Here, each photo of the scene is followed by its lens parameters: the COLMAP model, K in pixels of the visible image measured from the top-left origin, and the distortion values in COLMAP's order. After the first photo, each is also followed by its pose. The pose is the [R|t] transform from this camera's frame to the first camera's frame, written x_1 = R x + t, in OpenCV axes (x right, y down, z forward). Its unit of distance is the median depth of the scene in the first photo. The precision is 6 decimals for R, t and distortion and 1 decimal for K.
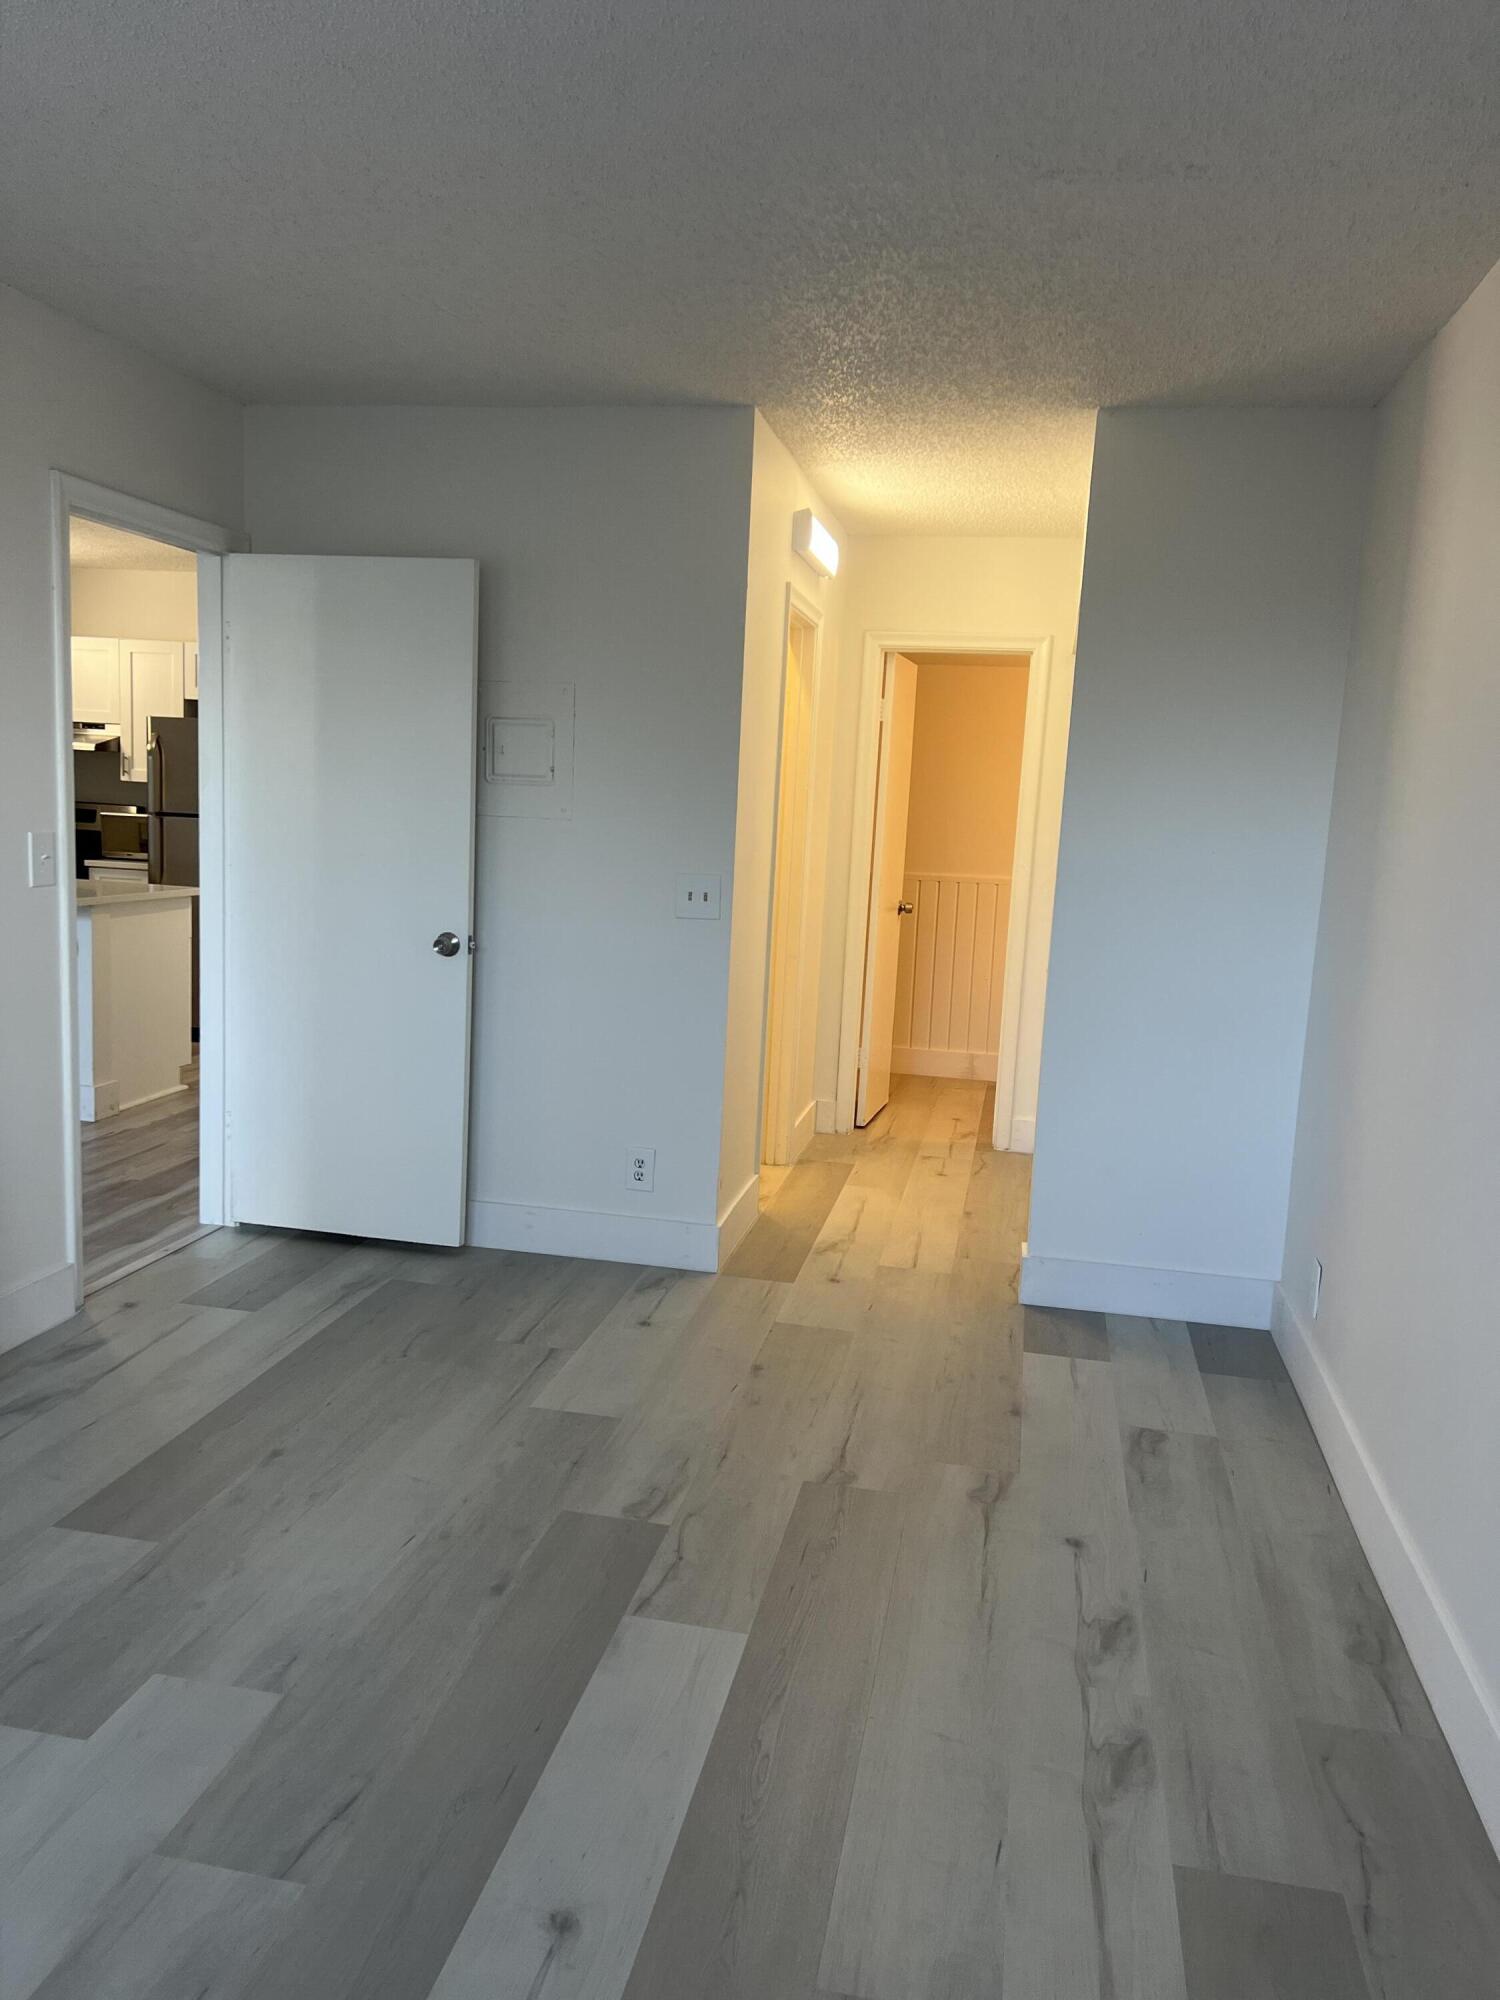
lens RADIAL K [[1502.4, 0, 744.4], [0, 1502.4, 1002.5], [0, 0, 1]] dist [0.080230, -0.109087]
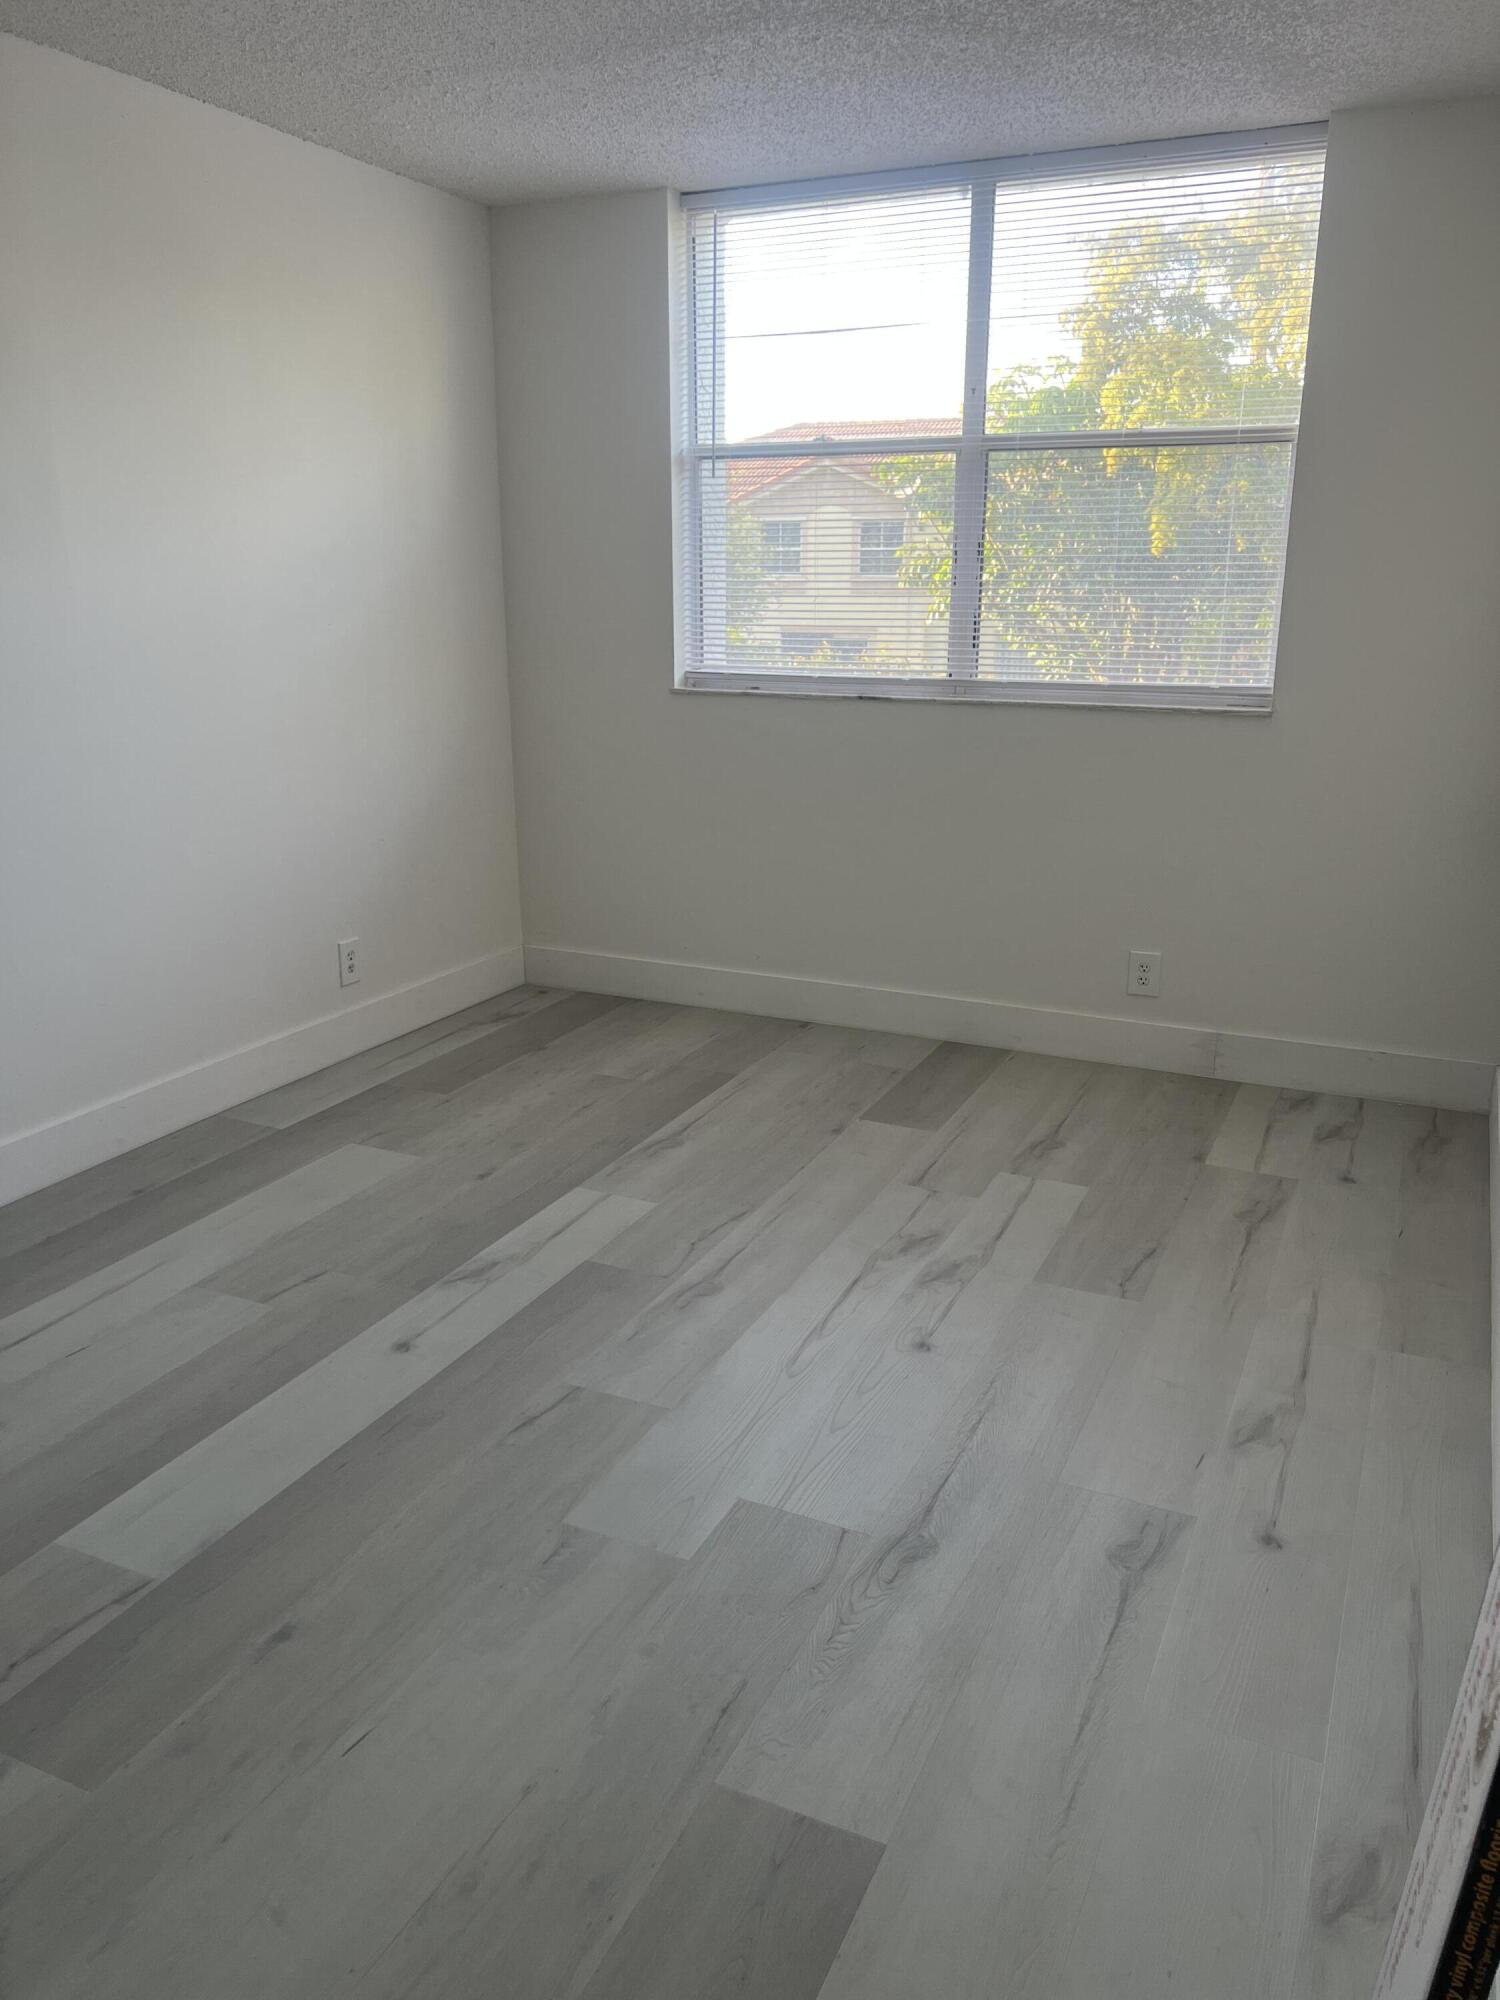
lens RADIAL K [[1502.4, 0, 744.4], [0, 1502.4, 1002.5], [0, 0, 1]] dist [0.080230, -0.109087]
pose [[-0.968789, -0.116688, 0.218704, -0.319967], [-0.015915, 0.909735, 0.414884, -0.142591], [-0.247375, 0.398455, -0.883198, 0.917712]]
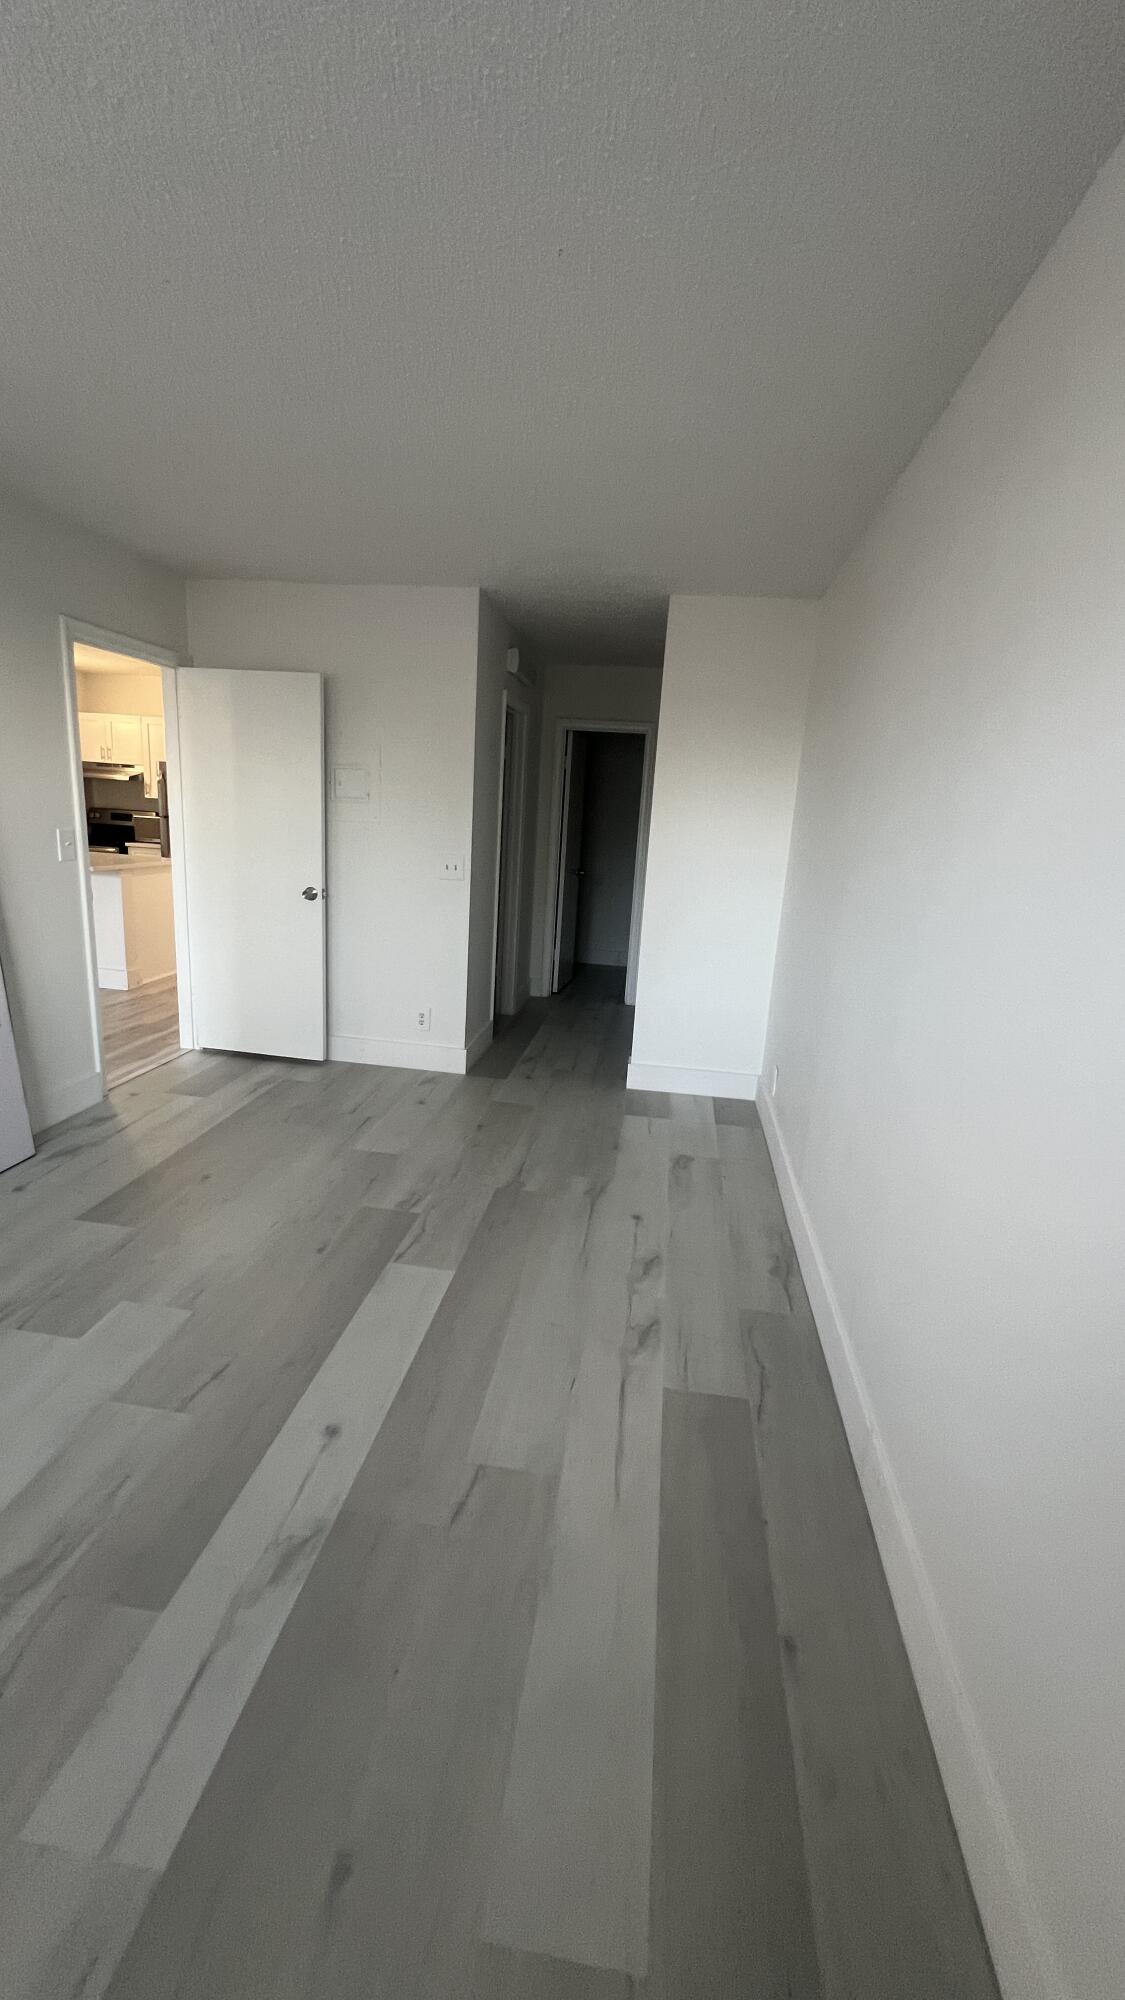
lens RADIAL K [[804.3, 0, 567.6], [0, 804.3, 993.7], [0, 0, 1]] dist [-0.002833, -0.000127]
pose [[0.998144, -0.002645, 0.060848, 0.048075], [-0.002909, 0.995846, 0.091007, -0.008307], [-0.060836, -0.091015, 0.993990, 0.024062]]
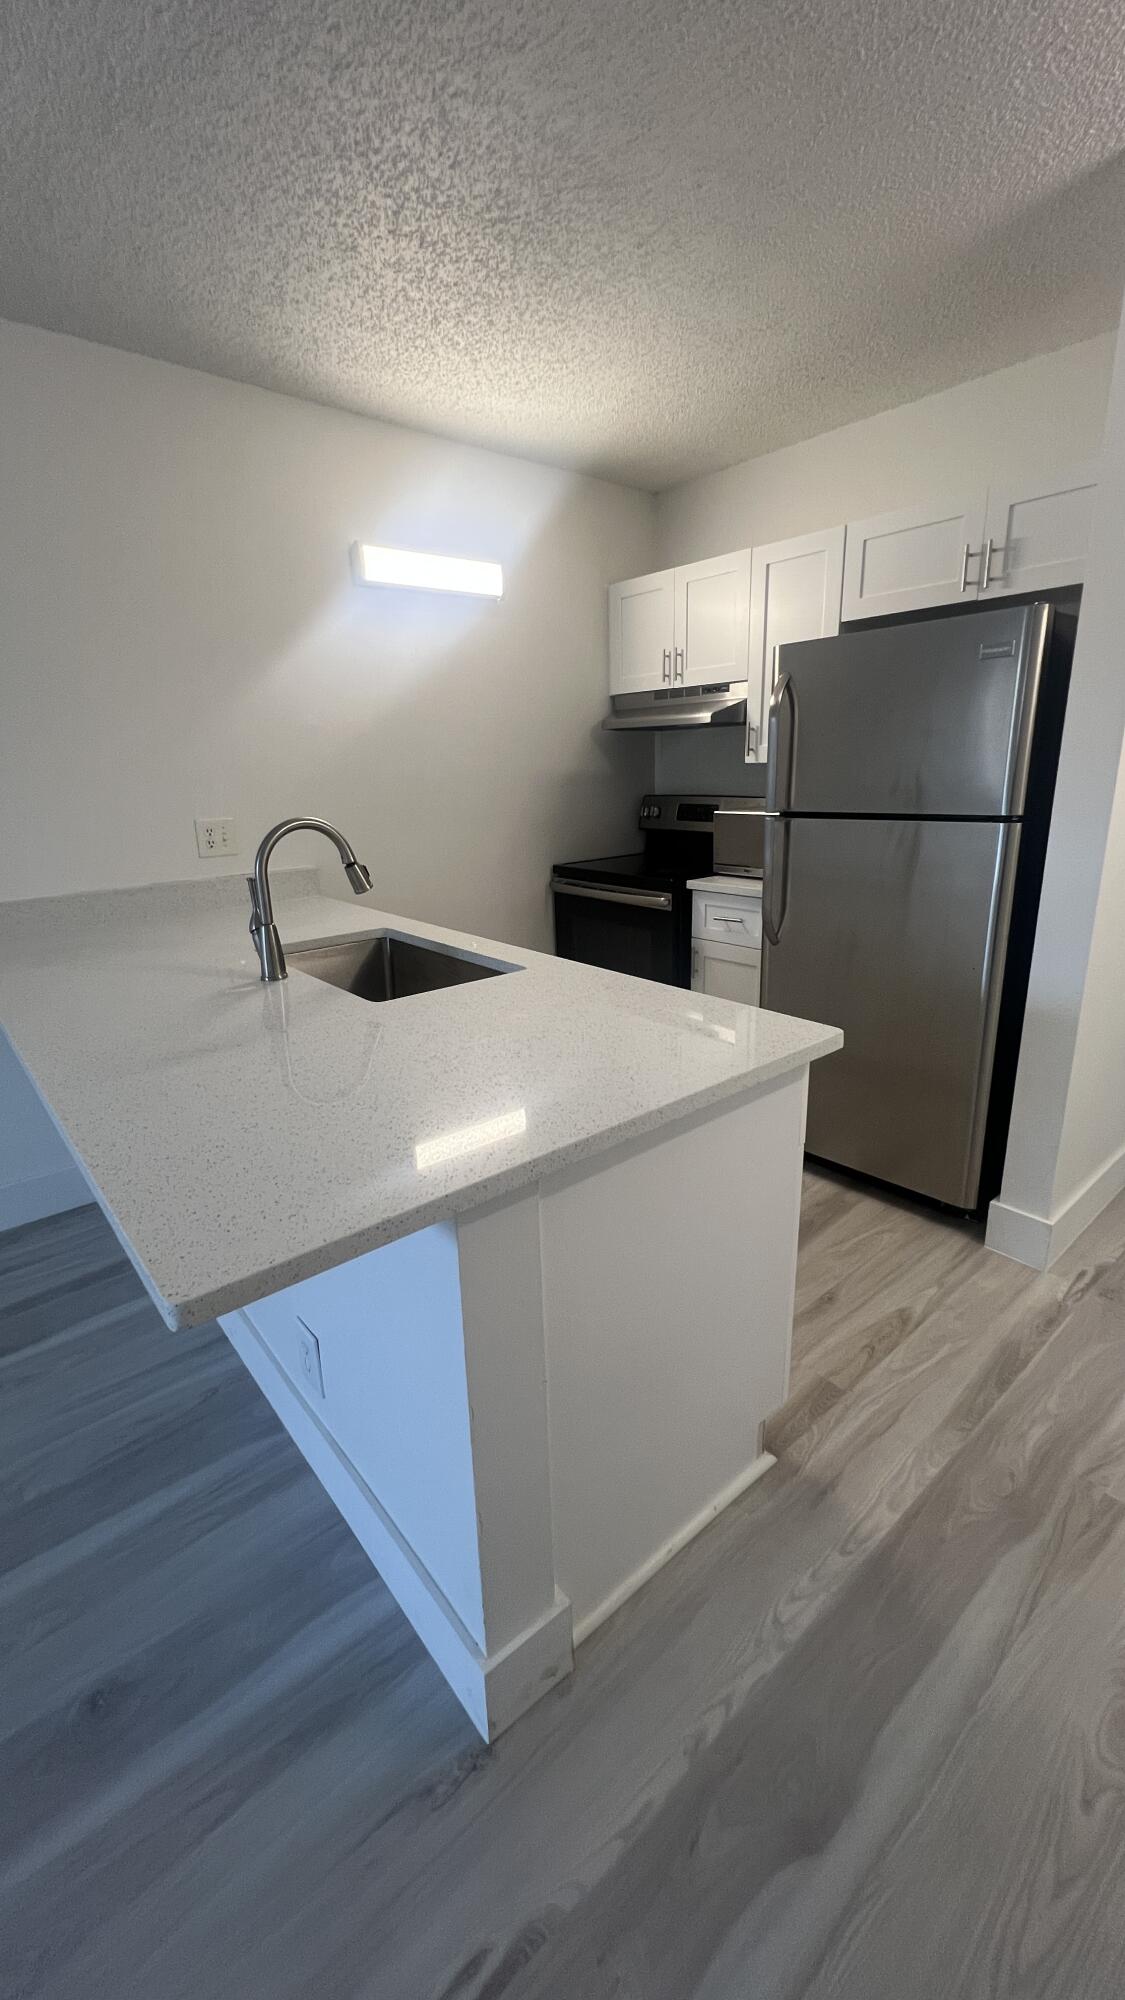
lens RADIAL K [[804.3, 0, 567.6], [0, 804.3, 993.7], [0, 0, 1]] dist [-0.002833, -0.000127]
pose [[0.779783, 0.105276, -0.617134, -0.422603], [-0.024028, 0.990066, 0.138533, -0.163437], [0.625588, -0.093197, 0.774567, 1.179920]]
